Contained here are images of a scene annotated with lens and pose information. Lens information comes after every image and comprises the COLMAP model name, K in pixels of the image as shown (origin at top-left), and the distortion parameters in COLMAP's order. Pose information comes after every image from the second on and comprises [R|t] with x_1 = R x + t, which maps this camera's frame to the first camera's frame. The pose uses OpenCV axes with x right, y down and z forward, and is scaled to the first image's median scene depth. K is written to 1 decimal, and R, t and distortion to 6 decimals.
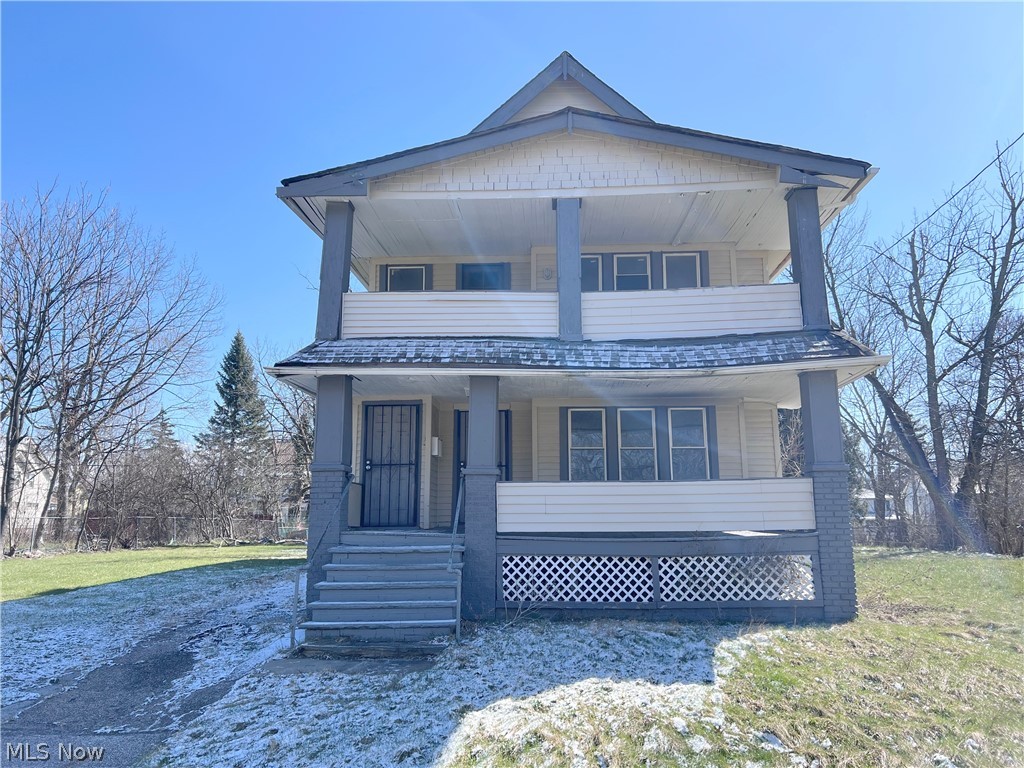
lens RADIAL K [[771.9, 0, 513.4], [0, 771.9, 371.7], [0, 0, 1]] dist [0.071163, -0.002551]
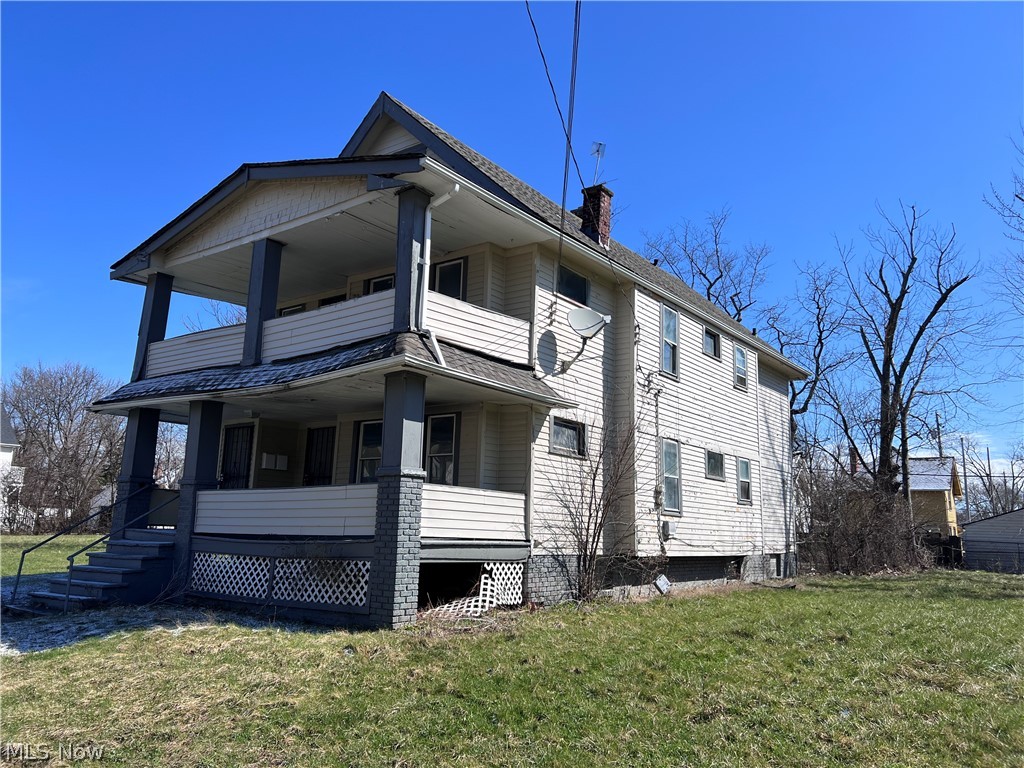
lens RADIAL K [[771.9, 0, 513.4], [0, 771.9, 371.7], [0, 0, 1]] dist [0.071163, -0.002551]
pose [[0.824921, -0.083995, -0.558972, 1.082083], [0.077183, 0.996373, -0.035816, 0.041573], [0.559953, -0.013598, 0.828413, 0.276552]]
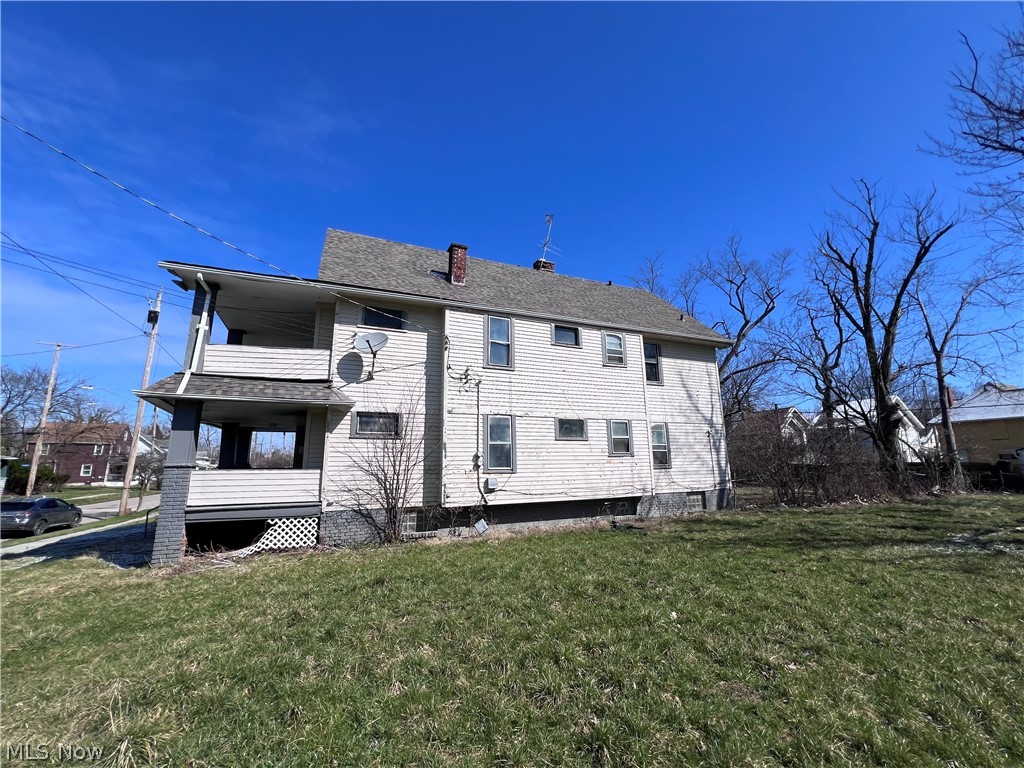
lens RADIAL K [[418.5, 0, 512.0], [0, 418.5, 384.0], [0, 0, 1]] dist [0.001019, 0.000046]
pose [[0.443960, -0.177230, -0.878344, 1.482835], [0.190587, 0.976492, -0.100701, 0.190136], [0.875543, -0.122694, 0.467301, 1.312557]]
